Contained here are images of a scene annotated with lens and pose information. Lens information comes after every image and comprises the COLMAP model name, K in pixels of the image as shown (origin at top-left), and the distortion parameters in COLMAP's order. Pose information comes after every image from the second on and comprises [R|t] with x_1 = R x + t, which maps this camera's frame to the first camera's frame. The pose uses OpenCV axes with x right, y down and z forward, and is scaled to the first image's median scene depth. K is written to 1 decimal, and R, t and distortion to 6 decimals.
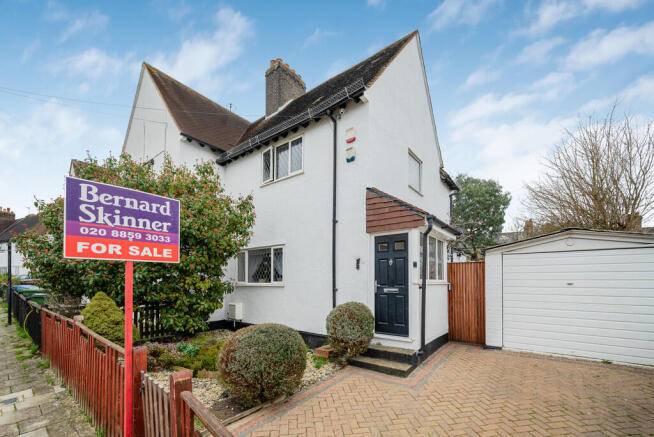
lens RADIAL K [[258.7, 0, 327.1], [0, 258.7, 220.2], [0, 0, 1]] dist [0.000796, 0.000510]
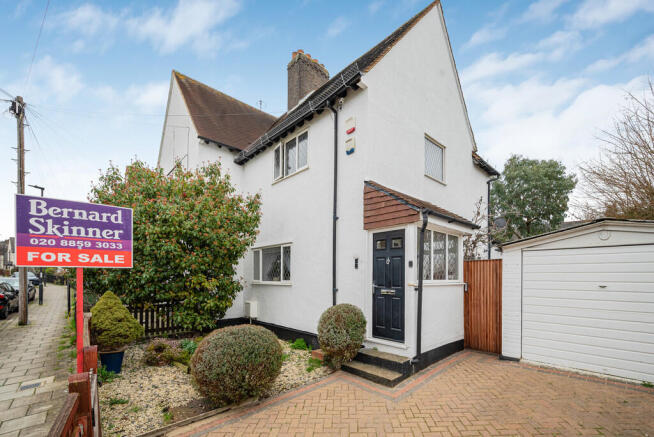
lens RADIAL K [[270.2, 0, 326.8], [0, 270.2, 216.9], [0, 0, 1]] dist [0.000847, 0.000281]
pose [[0.987041, -0.033544, -0.156924, 0.177774], [0.035401, 0.999332, 0.009051, -0.011374], [0.156516, -0.014489, 0.987569, 0.016222]]
